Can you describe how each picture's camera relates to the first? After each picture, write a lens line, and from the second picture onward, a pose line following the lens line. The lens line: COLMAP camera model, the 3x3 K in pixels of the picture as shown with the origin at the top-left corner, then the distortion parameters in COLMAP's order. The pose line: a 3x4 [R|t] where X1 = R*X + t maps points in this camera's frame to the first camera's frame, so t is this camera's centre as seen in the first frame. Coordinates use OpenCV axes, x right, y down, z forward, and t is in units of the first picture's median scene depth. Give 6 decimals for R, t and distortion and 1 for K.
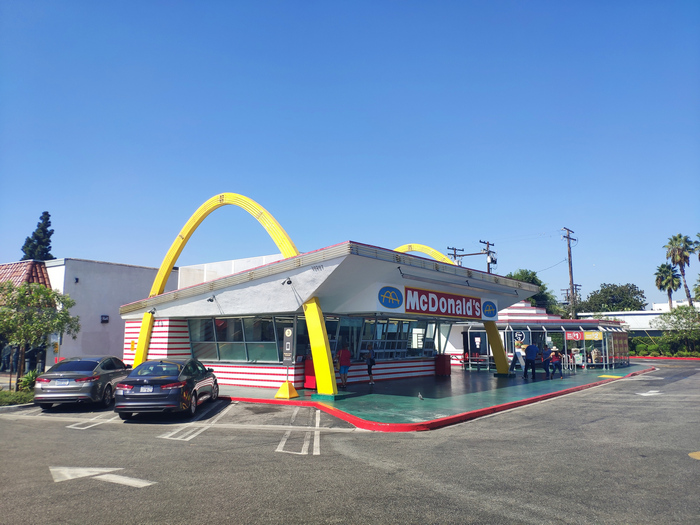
lens RADIAL K [[537.3, 0, 334.3], [0, 537.3, 255.1], [0, 0, 1]] dist [0.056518, -0.006865]
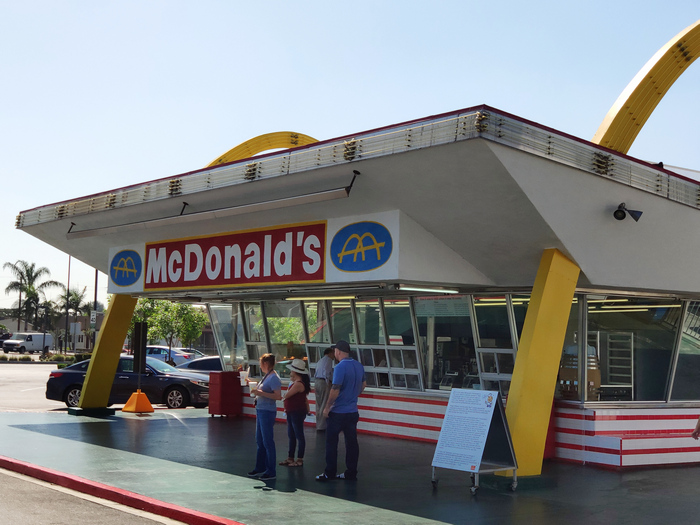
lens RADIAL K [[1064.9, 0, 347.2], [0, 1064.9, 267.6], [0, 0, 1]] dist [0.130945, 0.000000]
pose [[-0.244828, -0.076049, -0.966580, 1.020078], [0.127326, 0.985764, -0.109809, 0.205554], [0.961170, -0.149955, -0.231659, 1.295748]]
